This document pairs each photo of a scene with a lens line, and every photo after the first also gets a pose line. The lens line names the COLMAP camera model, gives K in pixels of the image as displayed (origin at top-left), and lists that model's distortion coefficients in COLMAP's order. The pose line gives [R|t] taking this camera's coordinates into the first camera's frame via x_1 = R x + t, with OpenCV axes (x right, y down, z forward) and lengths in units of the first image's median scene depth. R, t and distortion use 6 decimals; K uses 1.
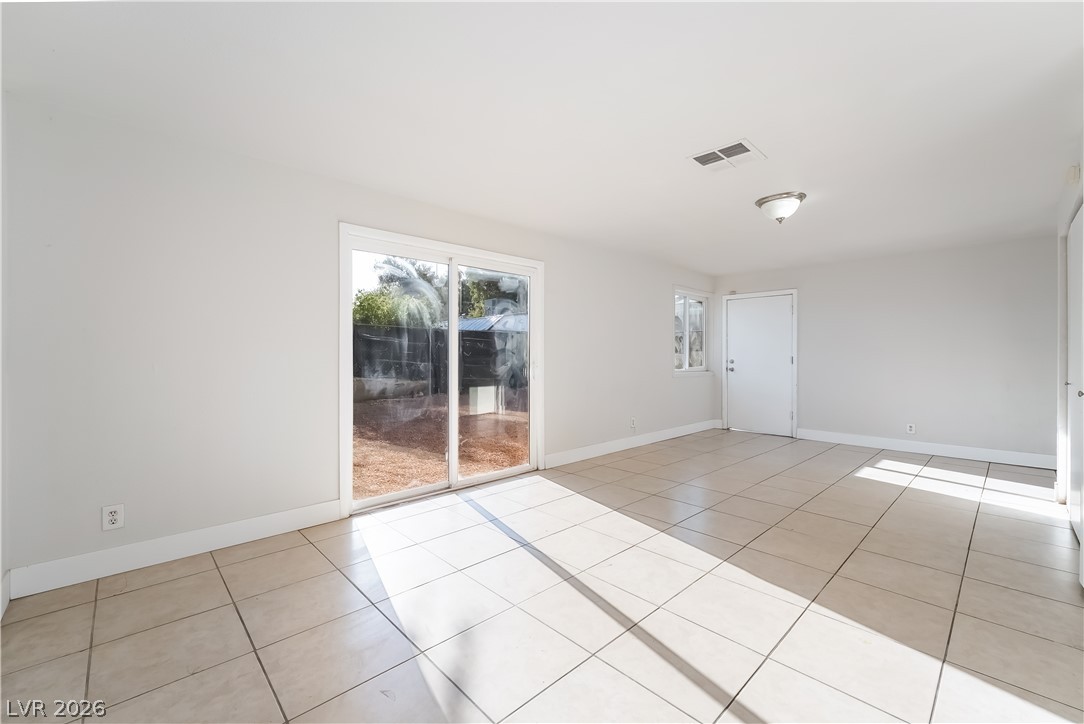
lens RADIAL K [[443.6, 0, 549.3], [0, 443.6, 360.1], [0, 0, 1]] dist [-0.000049, -0.000002]
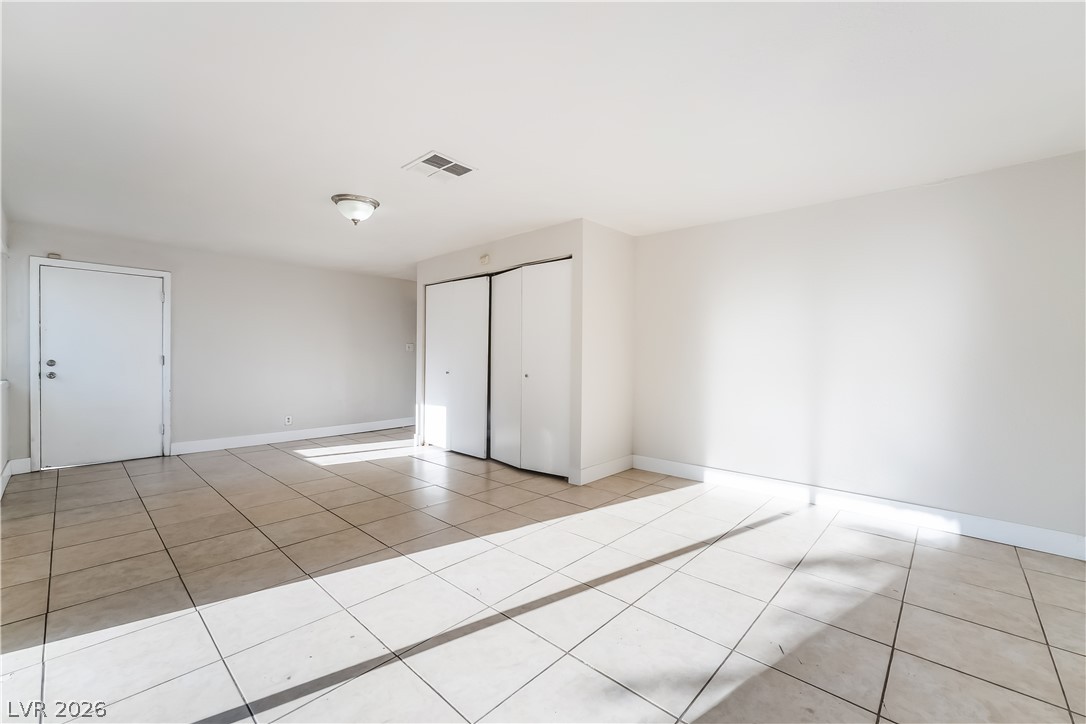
lens RADIAL K [[444.4, 0, 550.3], [0, 444.4, 360.1], [0, 0, 1]] dist [-0.000049, -0.000002]
pose [[-0.056900, -0.006504, 0.998359, -0.415935], [0.004195, 0.999968, 0.006754, -0.003150], [-0.998371, 0.004573, -0.056871, 0.492016]]
